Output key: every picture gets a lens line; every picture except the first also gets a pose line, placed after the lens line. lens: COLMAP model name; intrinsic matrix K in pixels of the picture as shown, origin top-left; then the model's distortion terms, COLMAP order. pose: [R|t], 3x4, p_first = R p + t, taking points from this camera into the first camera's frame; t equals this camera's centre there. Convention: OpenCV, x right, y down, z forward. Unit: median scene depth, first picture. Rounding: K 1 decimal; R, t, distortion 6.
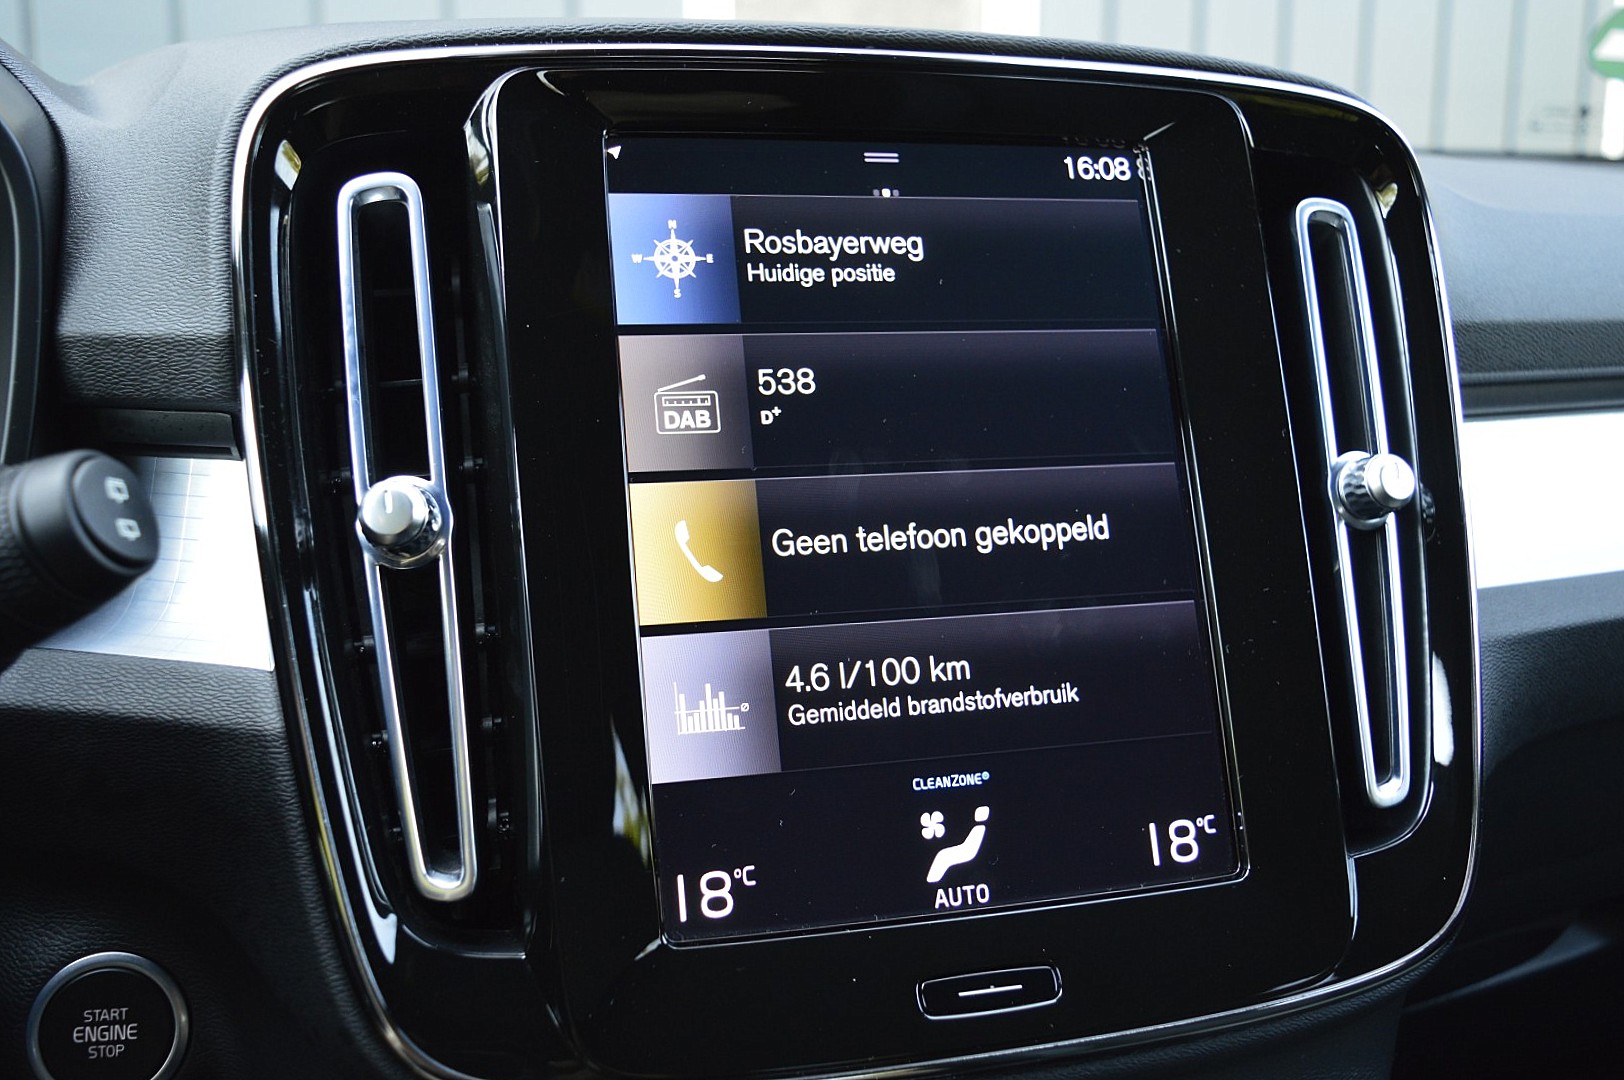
lens RADIAL K [[1493.7, 0, 812.0], [0, 1493.7, 540.0], [0, 0, 1]] dist [-0.021298, -0.004006]
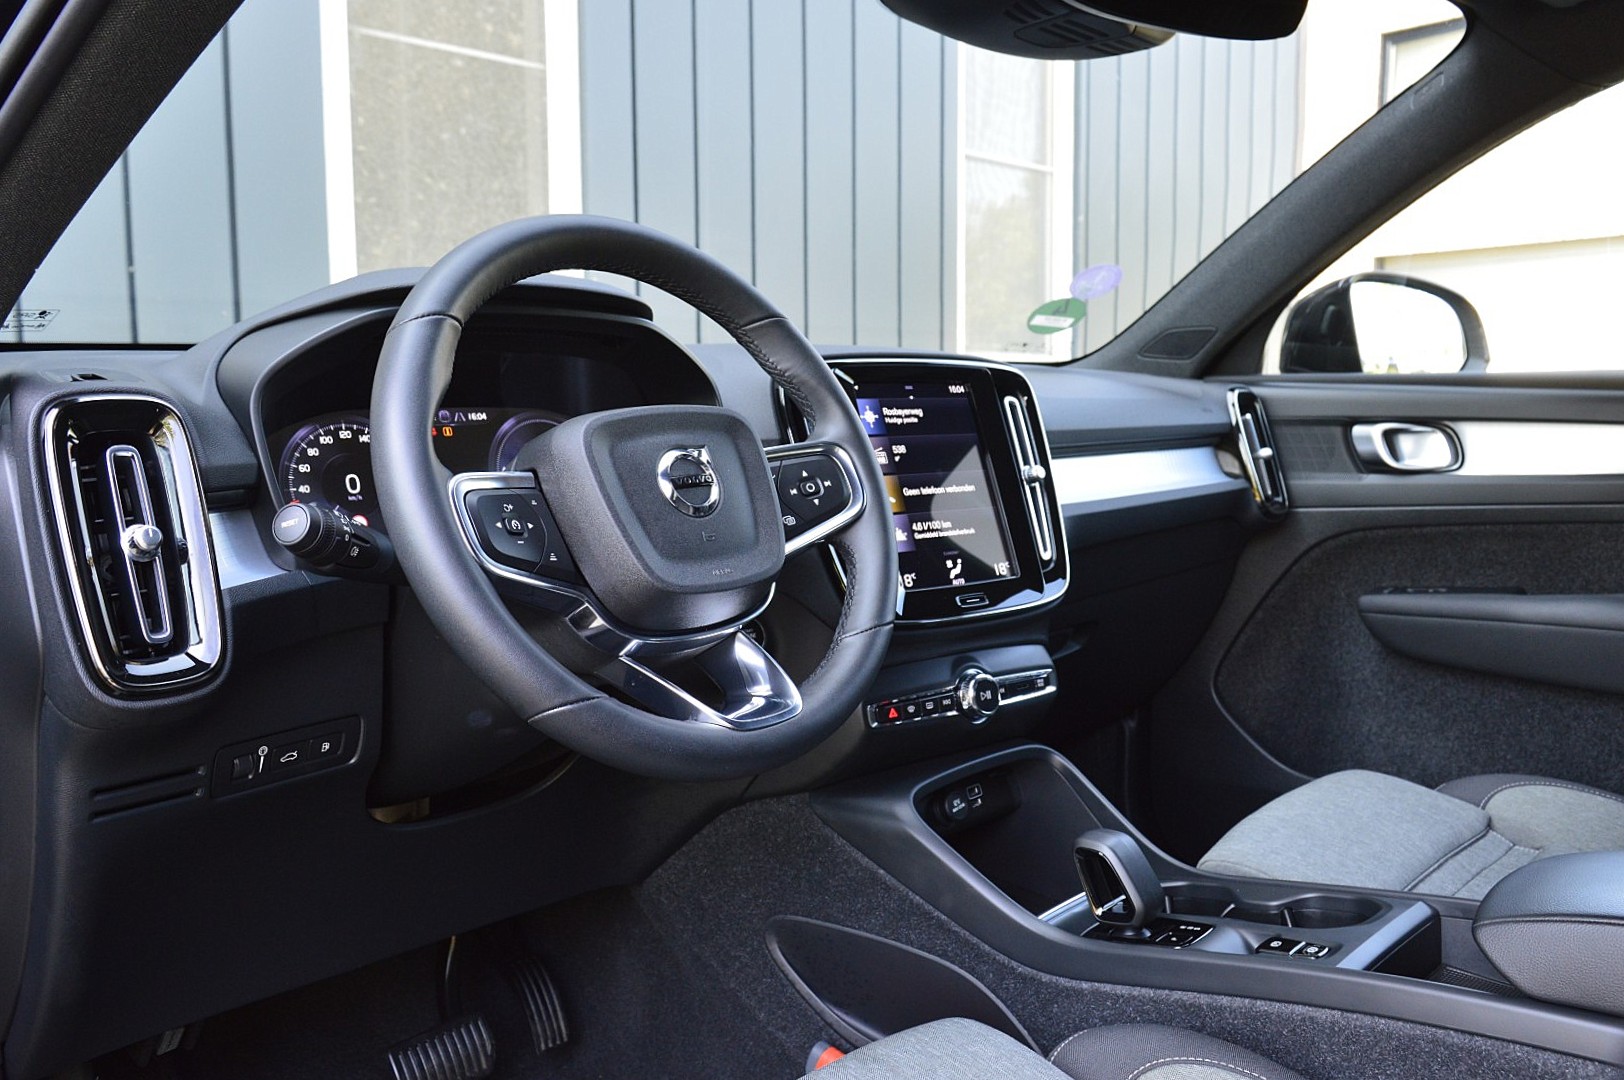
lens RADIAL K [[1273.5, 0, 812.0], [0, 1273.5, 540.0], [0, 0, 1]] dist [-0.003633, 0.007818]
pose [[0.924947, -0.048805, 0.376950, -1.437774], [0.073944, 0.995879, -0.052502, 0.270534], [-0.372834, 0.076435, 0.924745, -1.842195]]
